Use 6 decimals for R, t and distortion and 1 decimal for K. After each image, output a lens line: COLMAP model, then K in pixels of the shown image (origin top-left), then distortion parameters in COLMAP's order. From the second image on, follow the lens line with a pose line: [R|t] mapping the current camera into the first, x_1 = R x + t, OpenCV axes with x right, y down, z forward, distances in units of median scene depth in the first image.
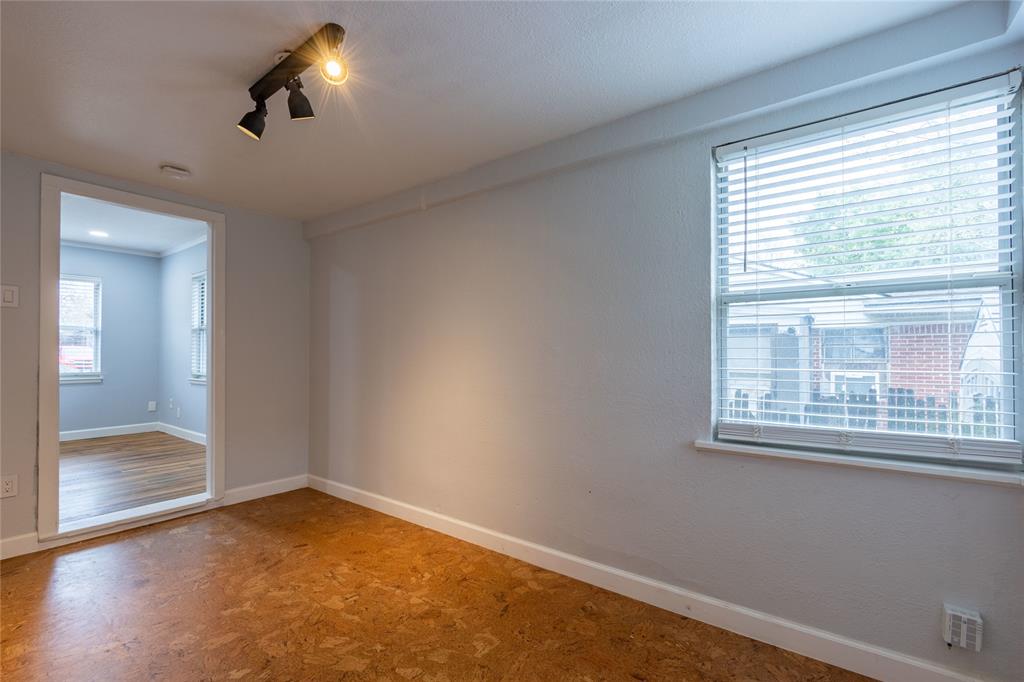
lens RADIAL K [[439.6, 0, 514.1], [0, 439.6, 347.1], [0, 0, 1]] dist [0.000197, 0.000620]
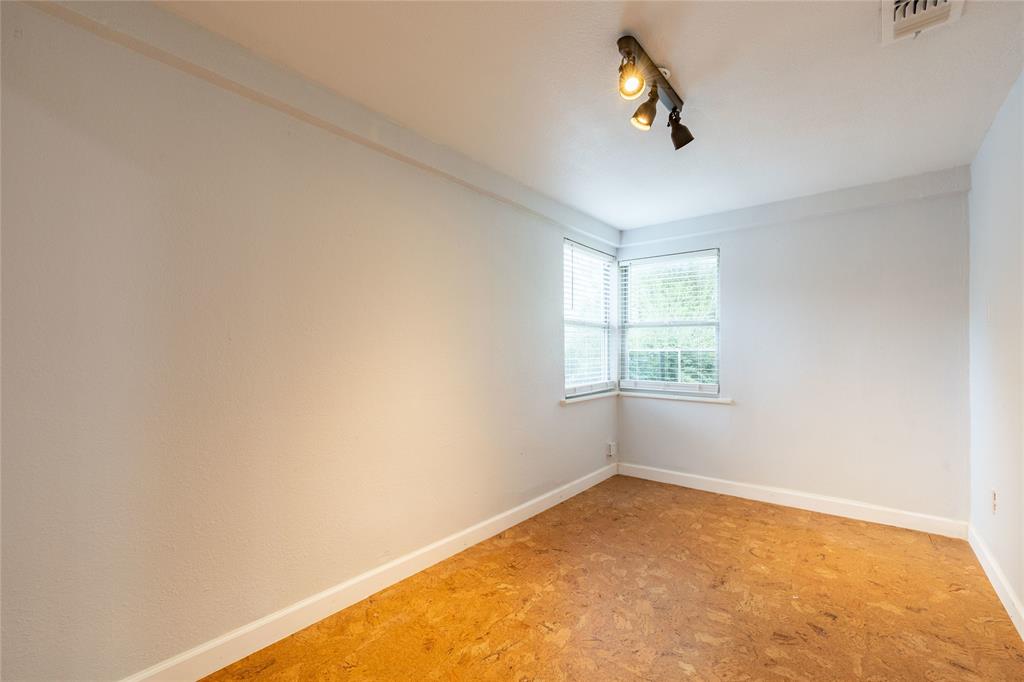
lens RADIAL K [[439.6, 0, 514.1], [0, 439.6, 347.1], [0, 0, 1]] dist [0.000197, 0.000620]
pose [[0.042939, 0.005931, 0.999060, -1.118022], [-0.019917, 0.999789, -0.005080, 0.006946], [-0.998879, -0.019680, 0.043048, 0.918770]]
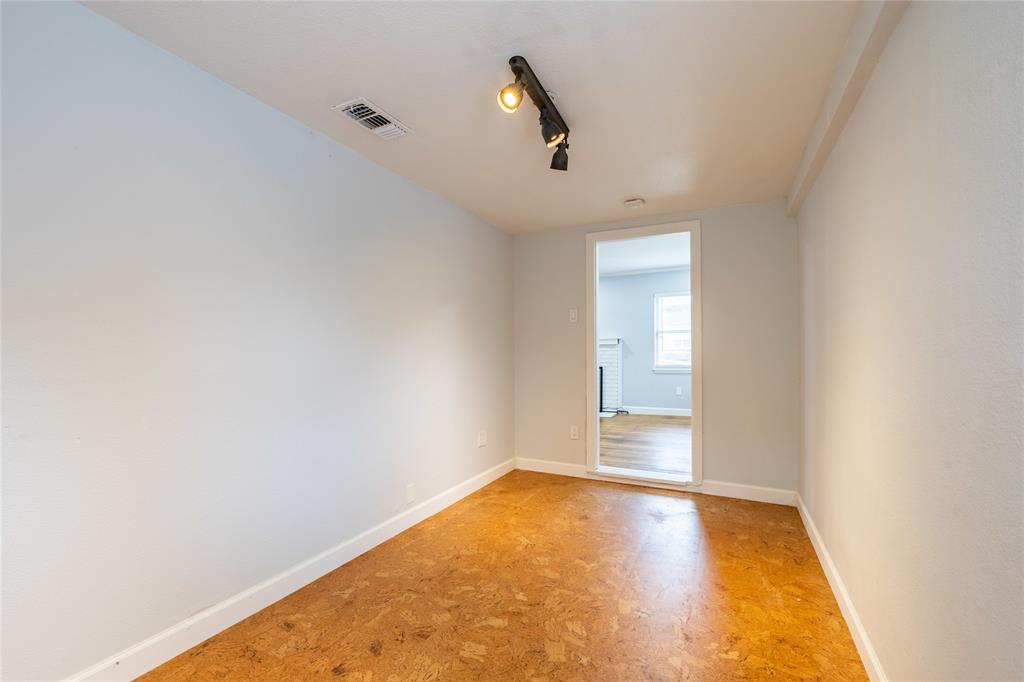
lens RADIAL K [[439.6, 0, 514.1], [0, 439.6, 347.1], [0, 0, 1]] dist [0.000197, 0.000620]
pose [[0.180156, -0.014698, -0.983528, 0.447479], [0.021558, 0.999707, -0.010991, 0.009206], [0.983402, -0.019222, 0.180420, 0.507458]]
